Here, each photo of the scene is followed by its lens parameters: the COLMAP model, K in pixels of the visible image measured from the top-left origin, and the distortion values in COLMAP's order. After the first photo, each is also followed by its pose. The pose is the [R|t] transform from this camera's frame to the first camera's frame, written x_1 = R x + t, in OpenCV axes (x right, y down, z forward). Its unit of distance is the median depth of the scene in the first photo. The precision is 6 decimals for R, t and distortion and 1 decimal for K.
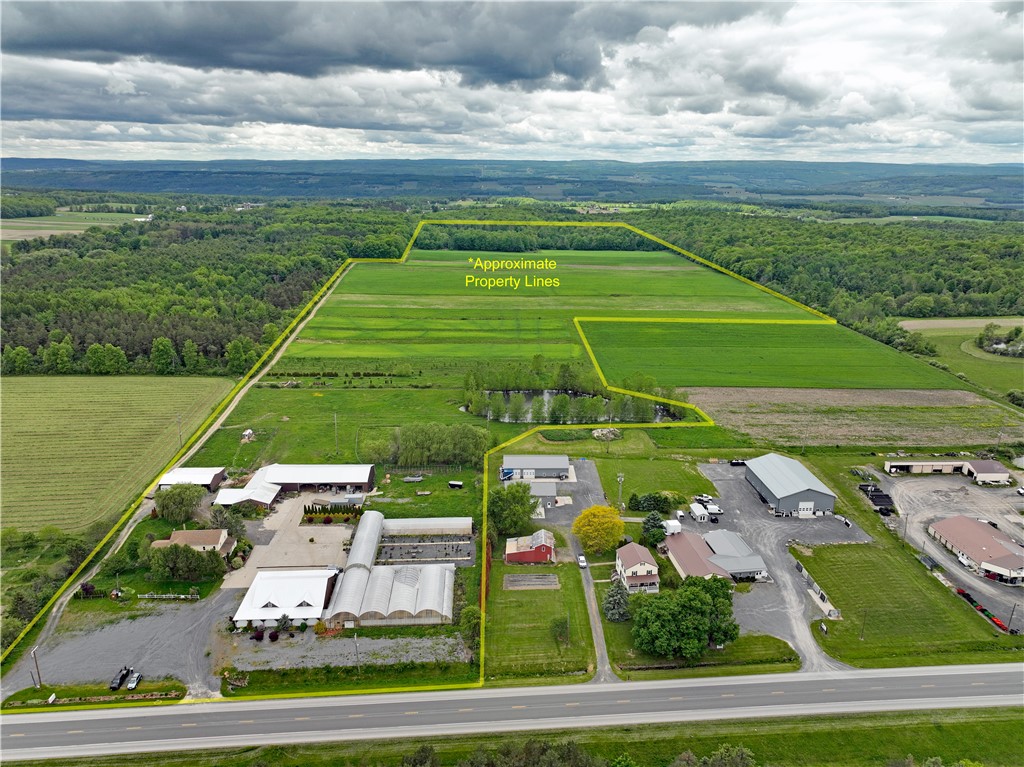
lens RADIAL K [[709.6, 0, 514.5], [0, 709.6, 383.0], [0, 0, 1]] dist [0.001197, 0.003490]
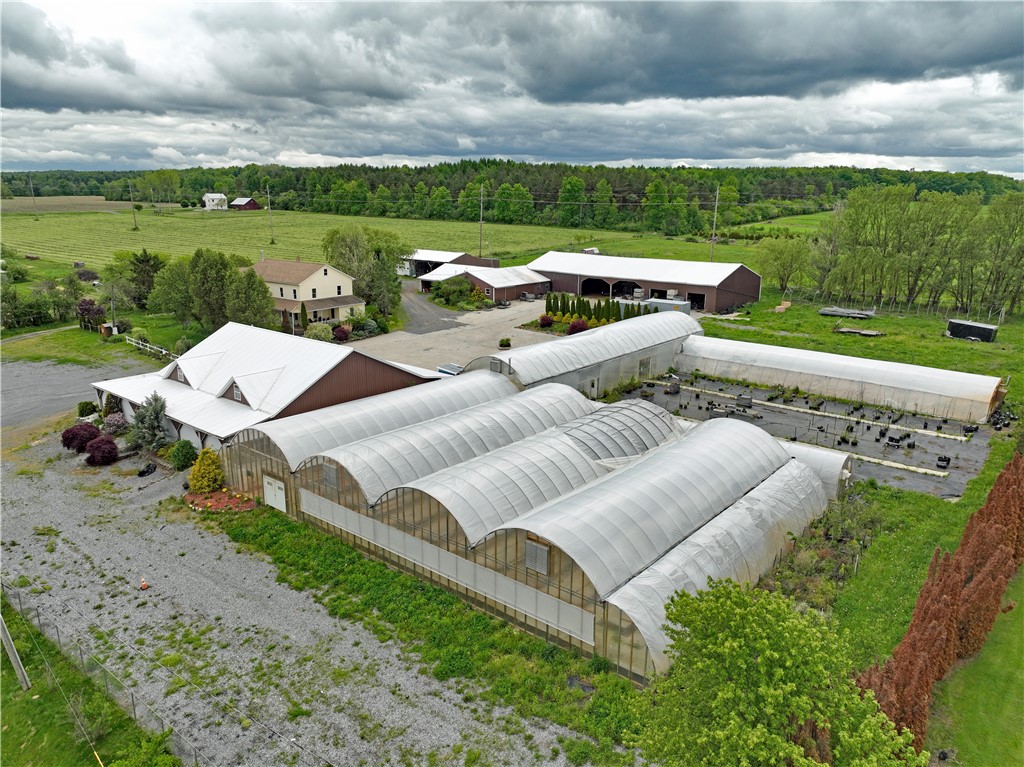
lens RADIAL K [[709.6, 0, 510.4], [0, 709.6, 380.3], [0, 0, 1]] dist [0.001197, 0.003490]
pose [[0.727636, 0.166627, -0.665418, -0.020637], [-0.192873, 0.980612, 0.034648, 0.278139], [0.658290, 0.103130, 0.745667, 0.866956]]
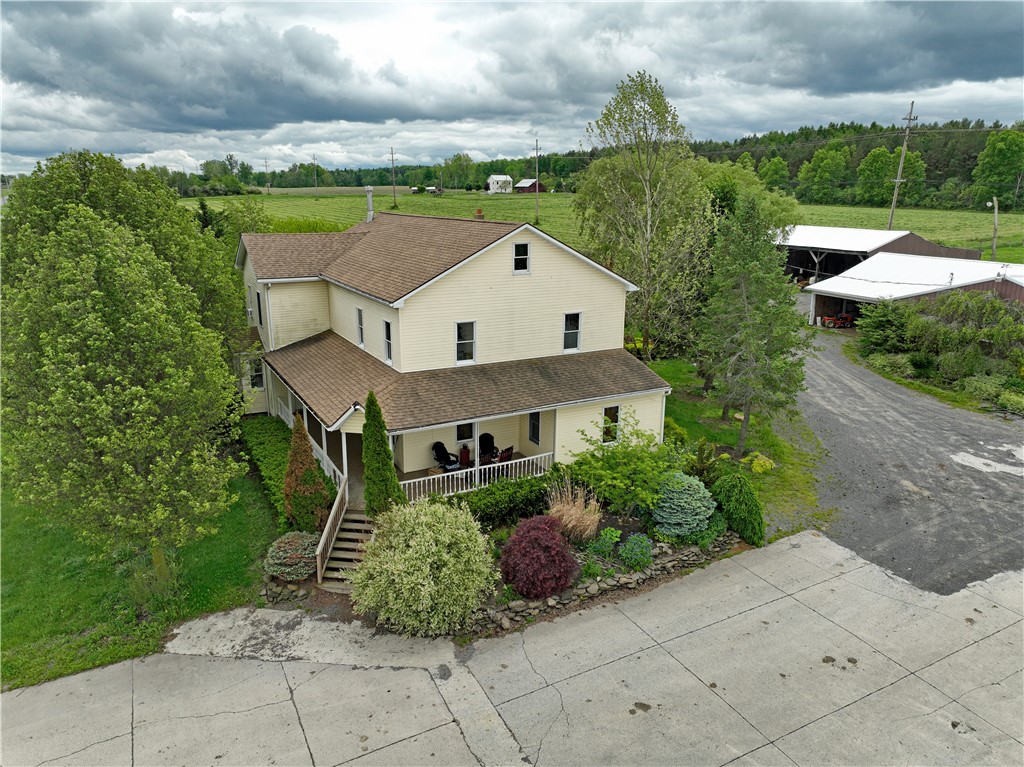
lens RADIAL K [[709.6, 0, 512.5], [0, 709.6, 381.2], [0, 0, 1]] dist [0.001197, 0.003490]
pose [[0.402703, 0.228376, -0.886383, -0.364996], [-0.261410, 0.956738, 0.127738, 0.249737], [0.877209, 0.180269, 0.444981, 1.106162]]
